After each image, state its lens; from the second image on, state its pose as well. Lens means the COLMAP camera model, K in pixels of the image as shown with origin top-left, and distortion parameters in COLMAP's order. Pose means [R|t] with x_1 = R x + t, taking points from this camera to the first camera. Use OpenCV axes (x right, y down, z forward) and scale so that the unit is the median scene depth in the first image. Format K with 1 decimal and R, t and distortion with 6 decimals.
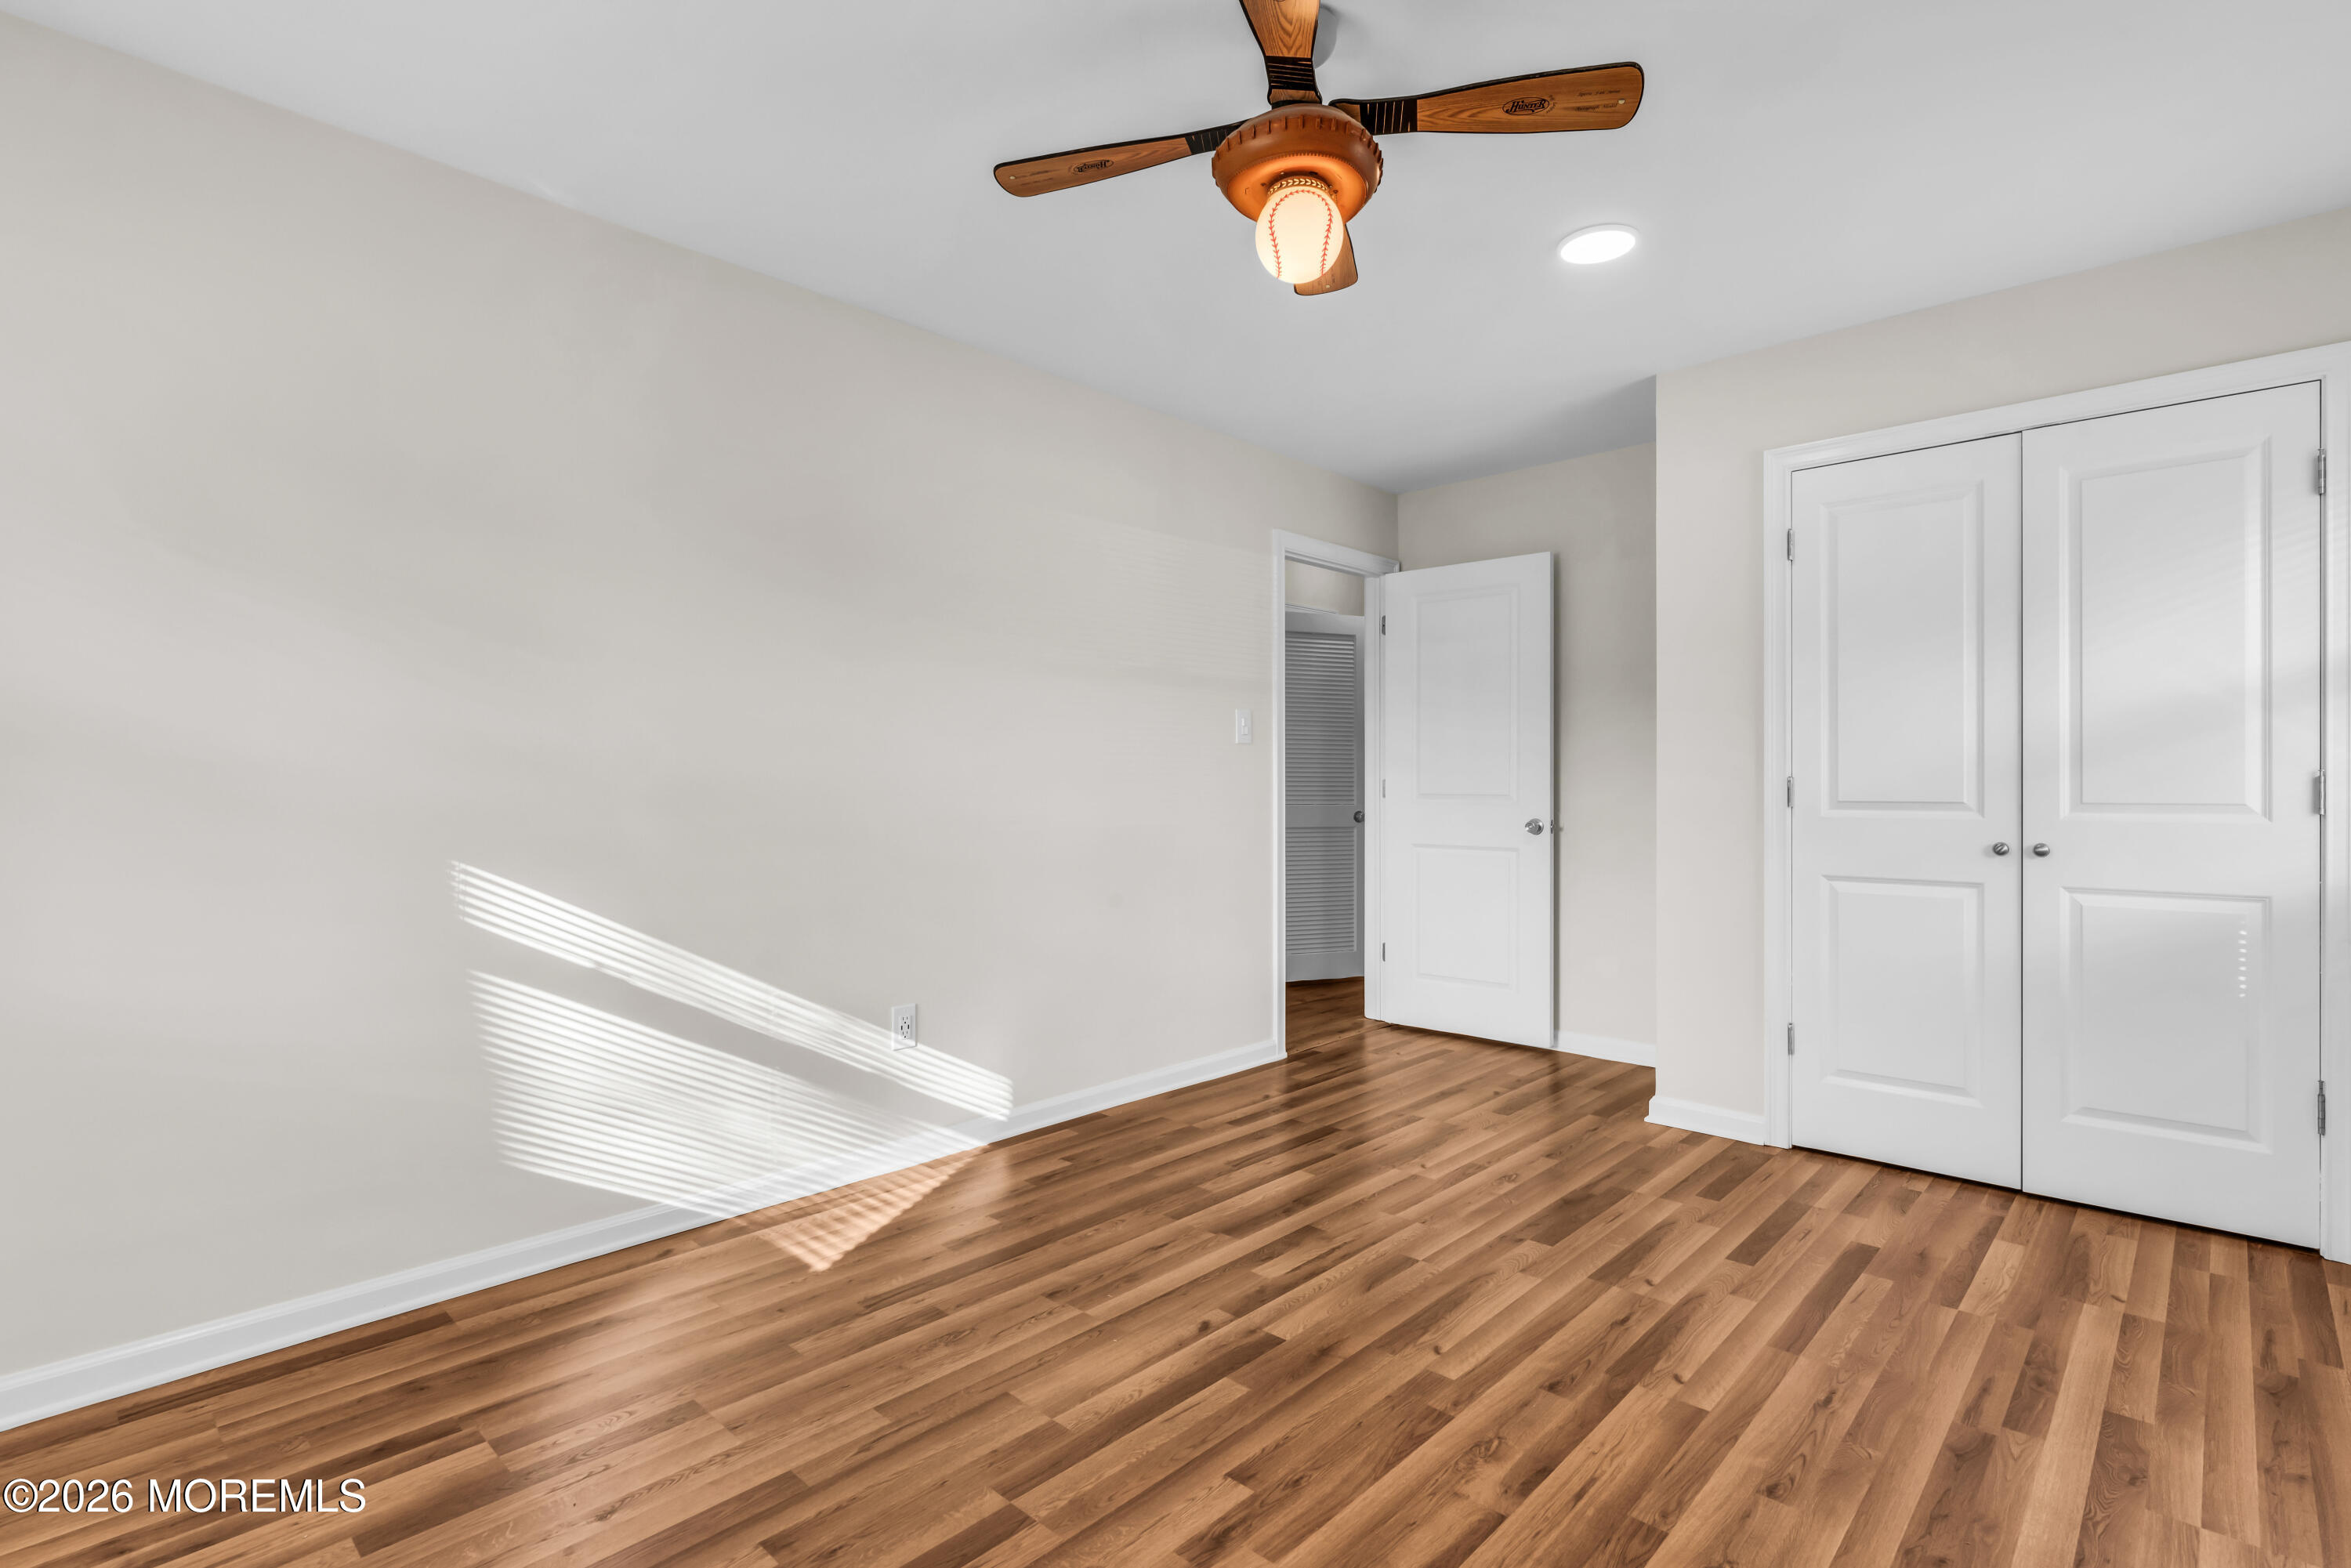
lens RADIAL K [[1105.1, 0, 1157.1], [0, 1105.1, 785.9], [0, 0, 1]] dist [0.003389, 0.000897]
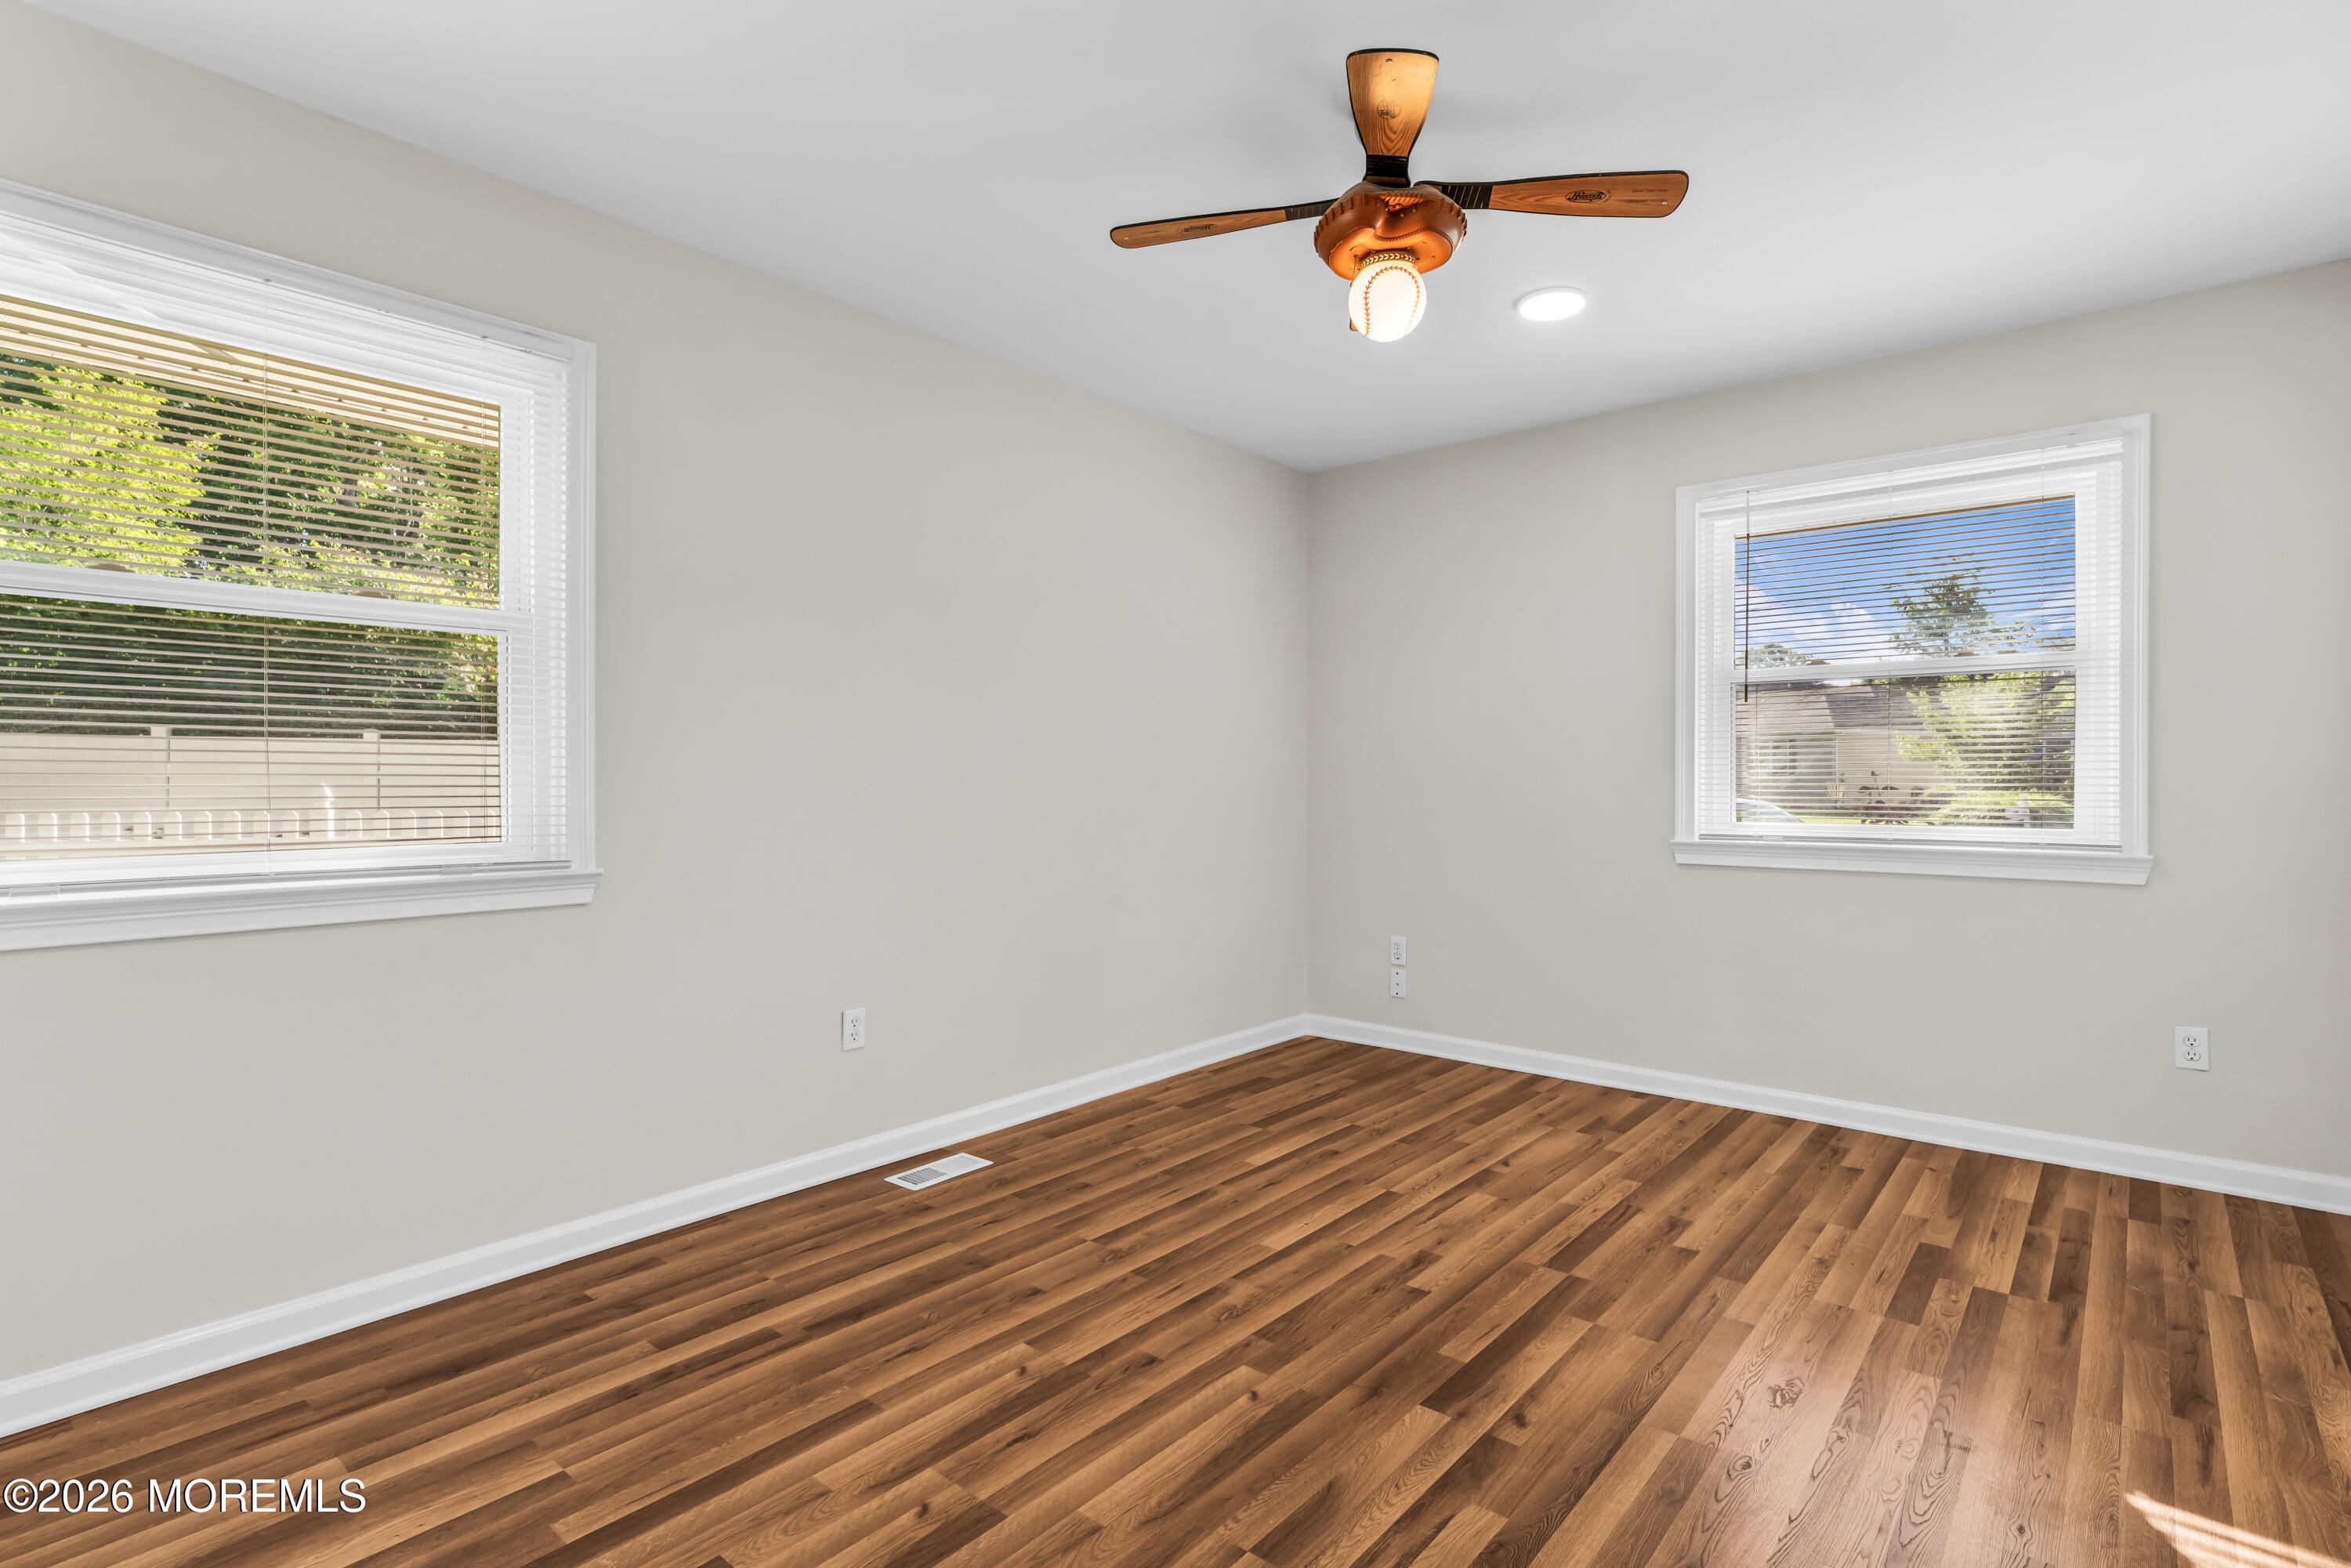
lens RADIAL K [[1105.1, 0, 1157.1], [0, 1105.1, 785.9], [0, 0, 1]] dist [0.003389, 0.000897]
pose [[-0.998735, -0.001503, -0.050265, 0.404448], [-0.001873, 0.999972, 0.007313, -0.003941], [0.050253, 0.007398, -0.998709, 2.031533]]
